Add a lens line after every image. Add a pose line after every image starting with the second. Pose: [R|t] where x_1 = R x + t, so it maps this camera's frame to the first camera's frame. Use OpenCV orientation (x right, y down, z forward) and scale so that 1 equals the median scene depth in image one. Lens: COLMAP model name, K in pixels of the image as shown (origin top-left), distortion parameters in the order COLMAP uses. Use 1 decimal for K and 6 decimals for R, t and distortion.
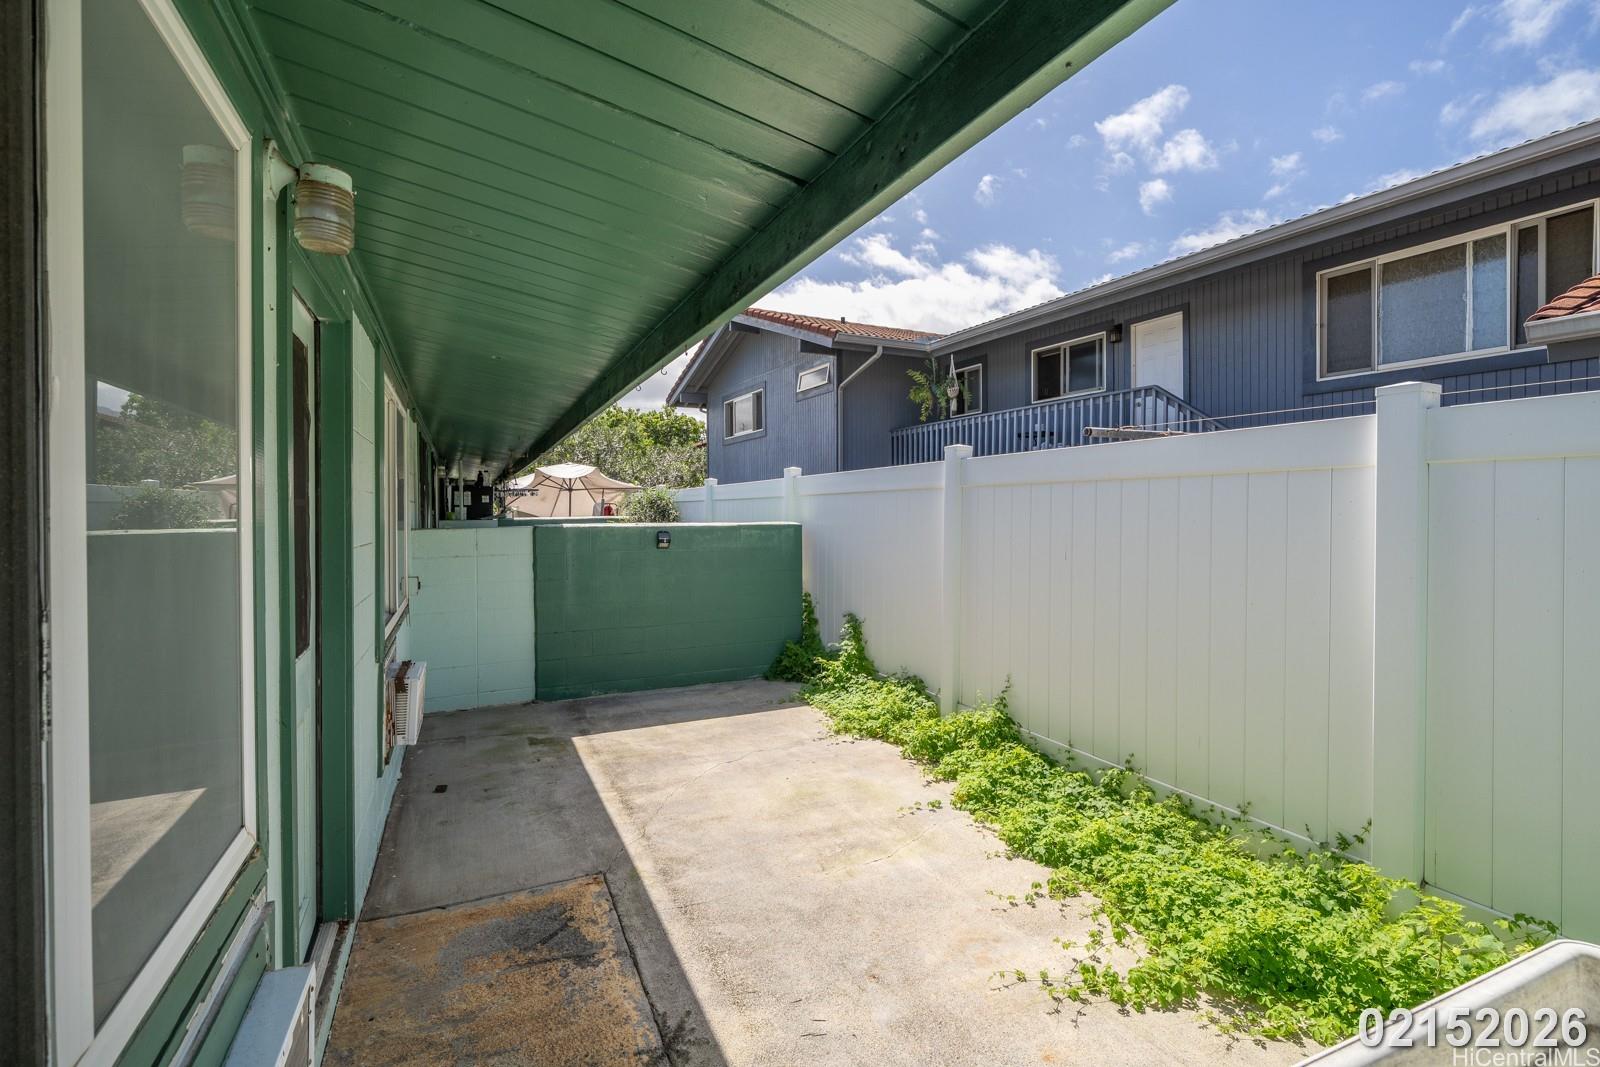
lens RADIAL K [[694.4, 0, 800.0], [0, 694.4, 533.5], [0, 0, 1]] dist [-0.002262, 0.000194]
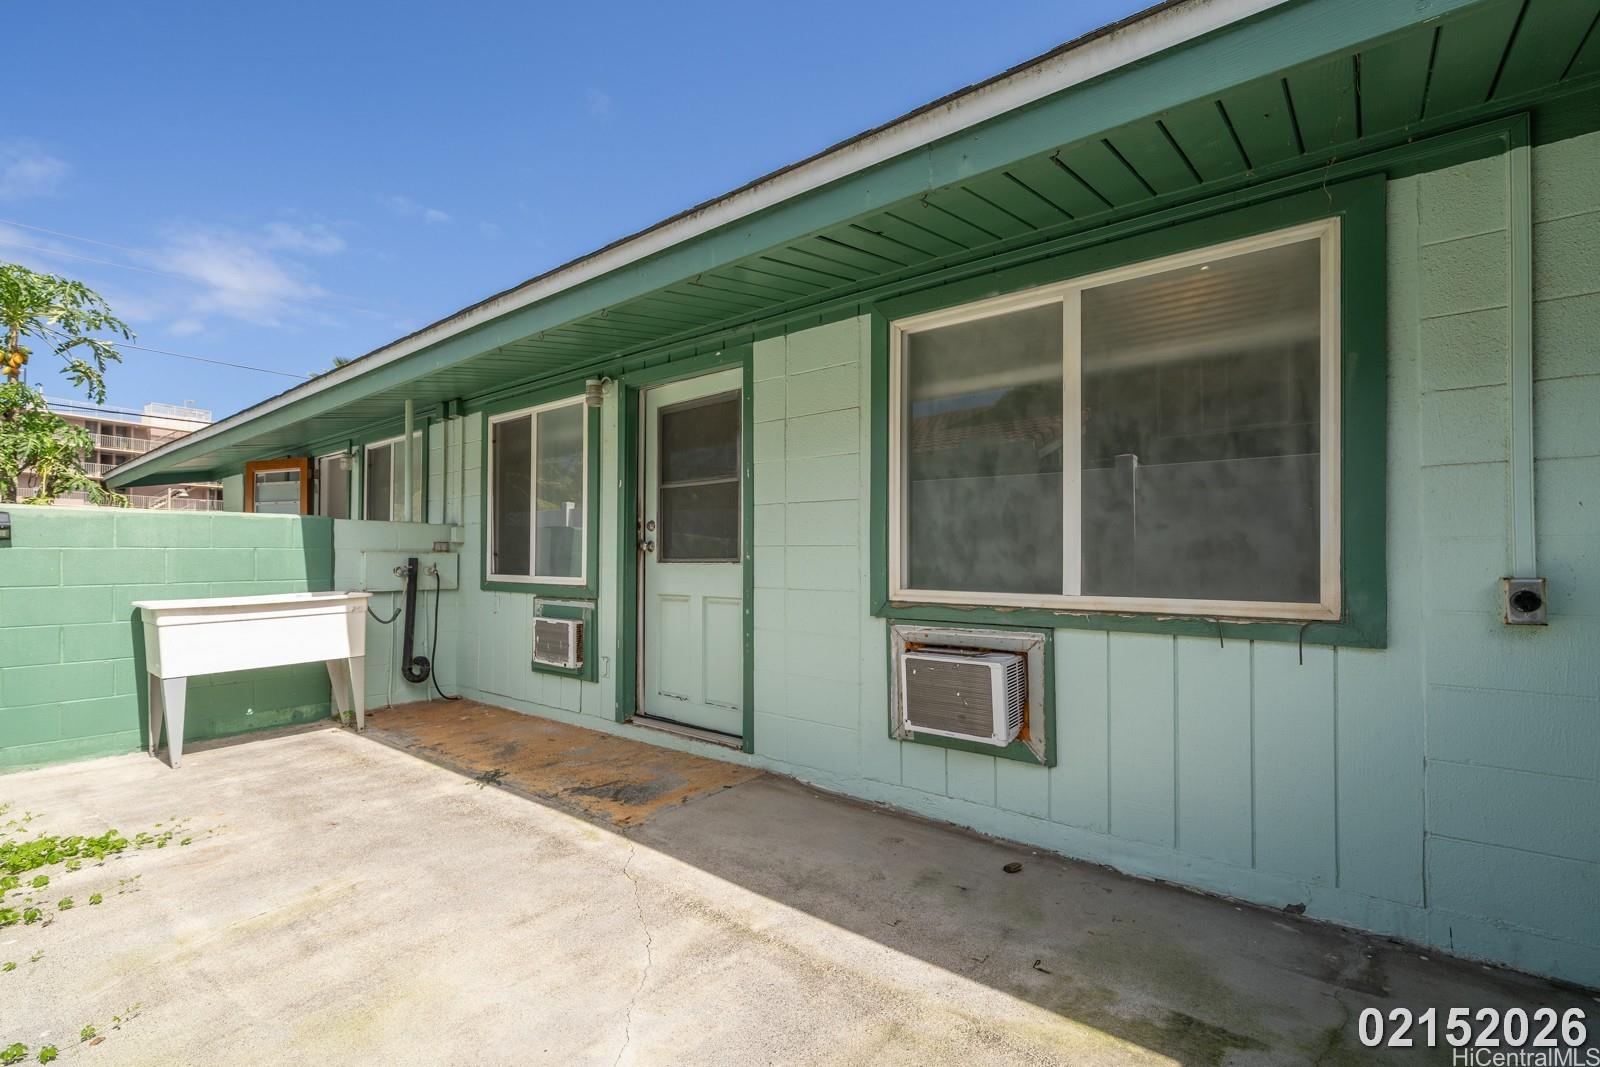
lens RADIAL K [[694.4, 0, 800.0], [0, 694.4, 533.5], [0, 0, 1]] dist [-0.002262, 0.000194]
pose [[-0.892779, -0.010435, -0.450374, -0.053948], [-0.008831, 0.999945, -0.005663, 0.073005], [0.450409, -0.001079, -0.892822, 1.732637]]
